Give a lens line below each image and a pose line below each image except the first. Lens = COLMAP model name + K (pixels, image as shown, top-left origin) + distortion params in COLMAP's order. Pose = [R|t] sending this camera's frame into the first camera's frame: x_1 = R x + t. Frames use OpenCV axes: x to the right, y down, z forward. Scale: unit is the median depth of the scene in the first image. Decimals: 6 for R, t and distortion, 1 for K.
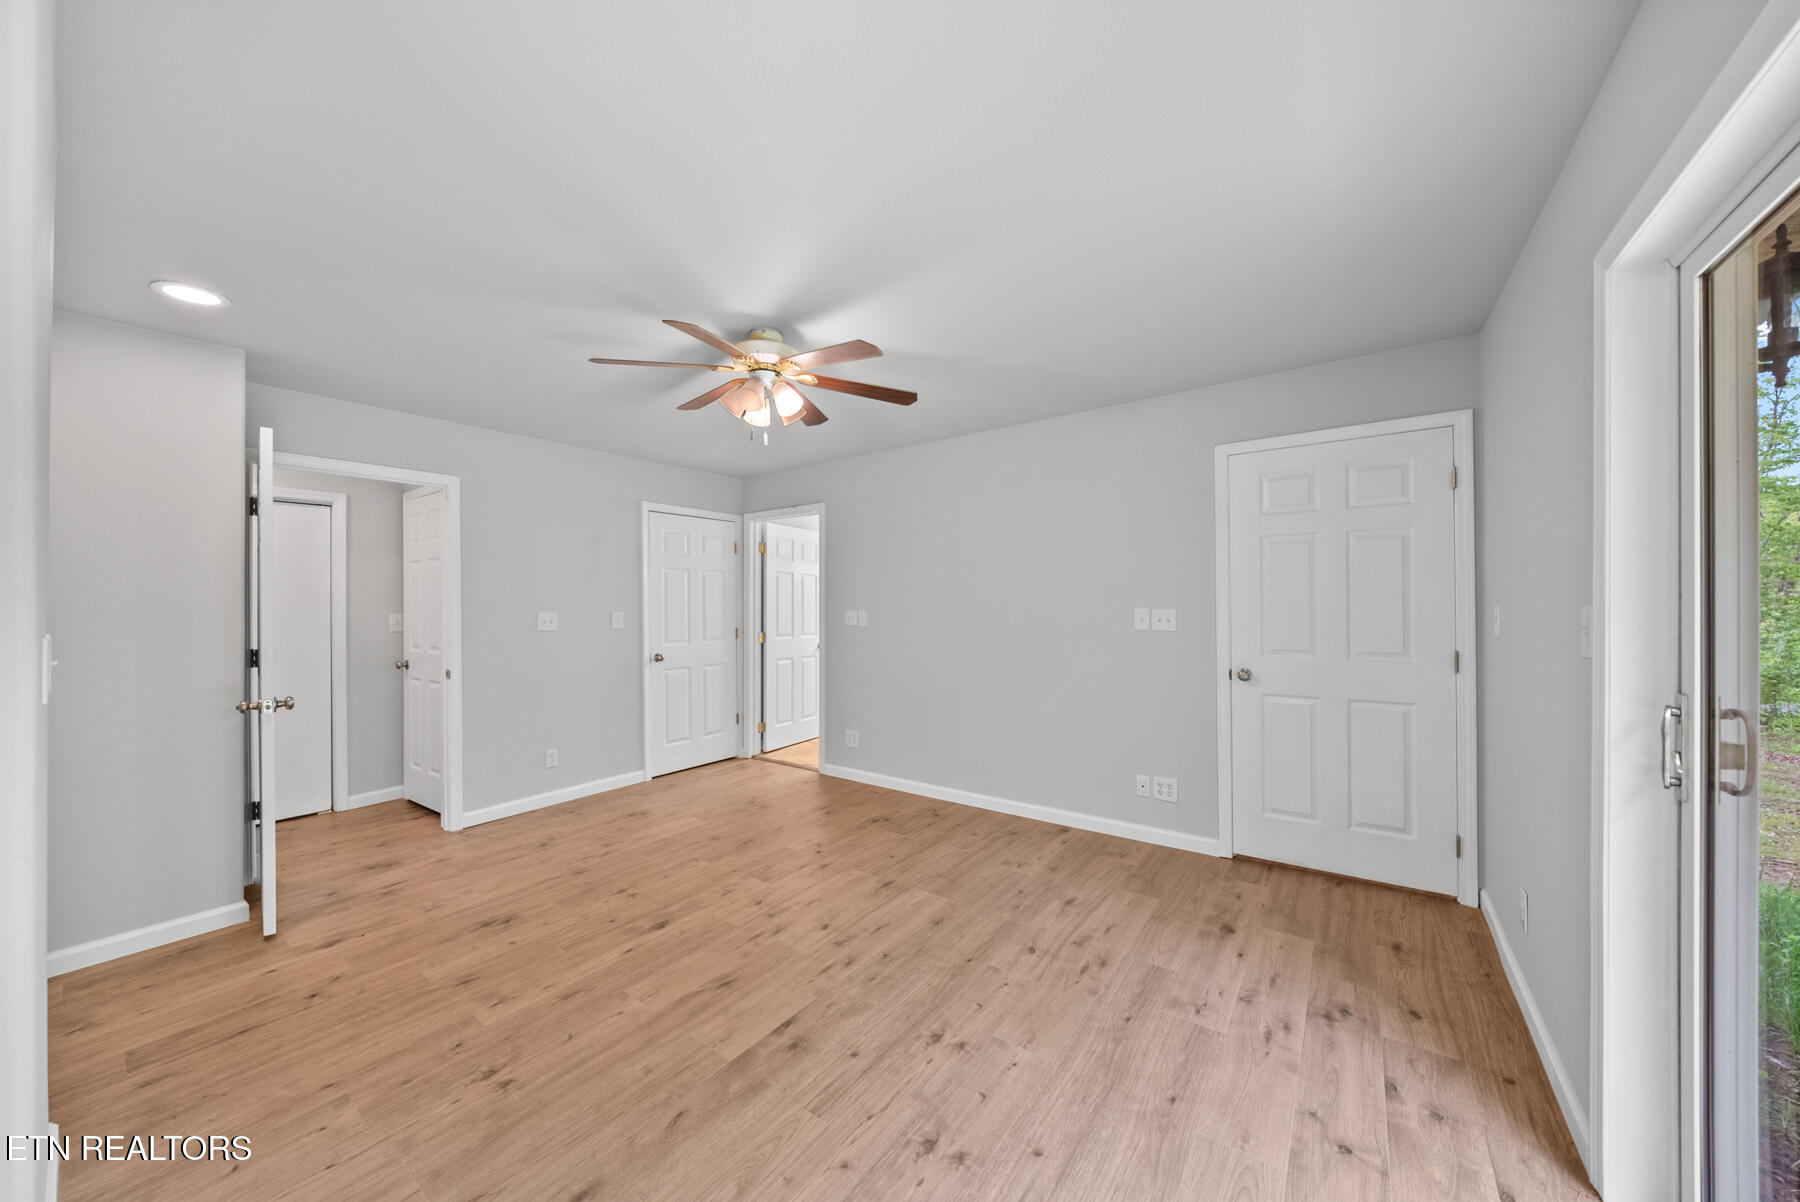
lens RADIAL K [[619.4, 0, 900.5], [0, 619.4, 601.8], [0, 0, 1]] dist [-0.001190, 0.000618]
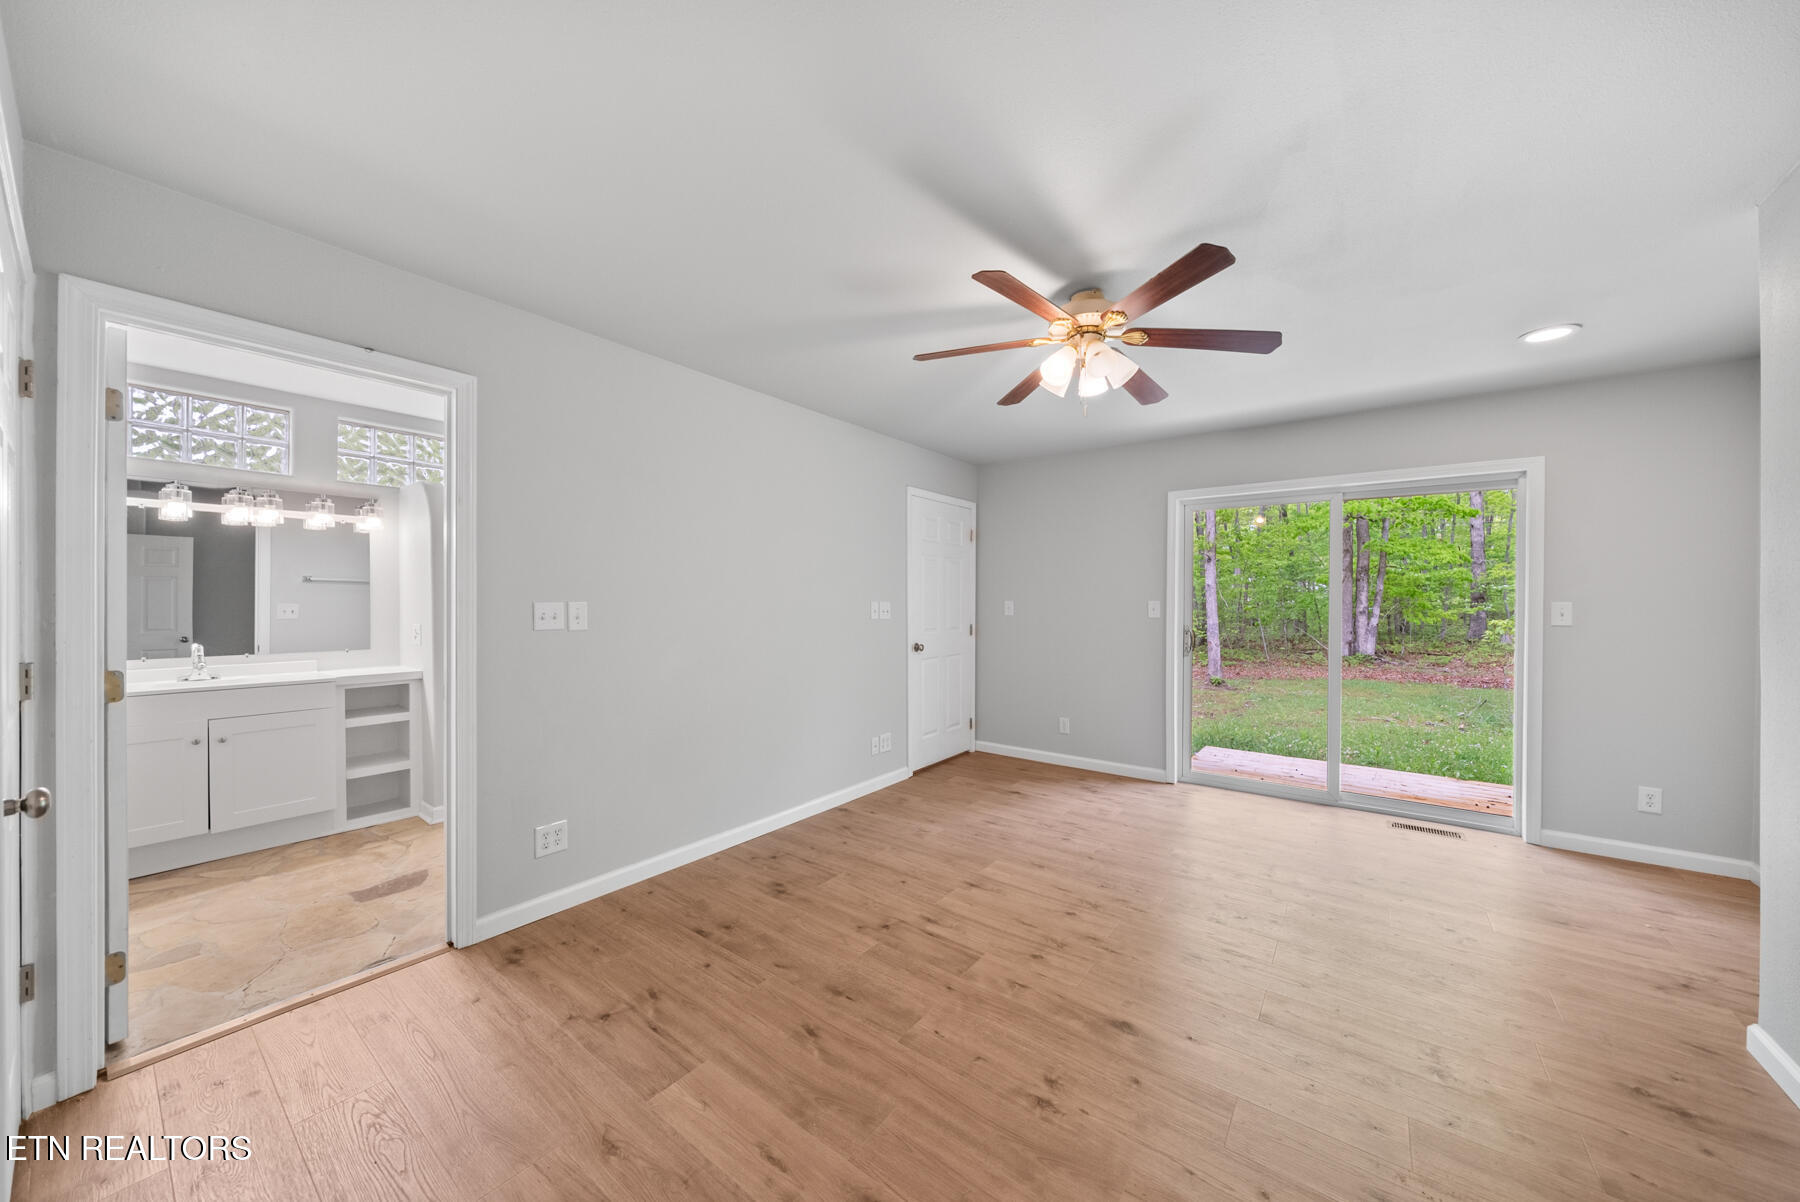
lens RADIAL K [[619.4, 0, 896.5], [0, 619.4, 605.5], [0, 0, 1]] dist [-0.001190, 0.000618]
pose [[0.020083, 0.001870, 0.999797, -0.910268], [-0.011460, 0.999933, -0.001640, 0.021512], [-0.999733, -0.011424, 0.020104, 1.015211]]
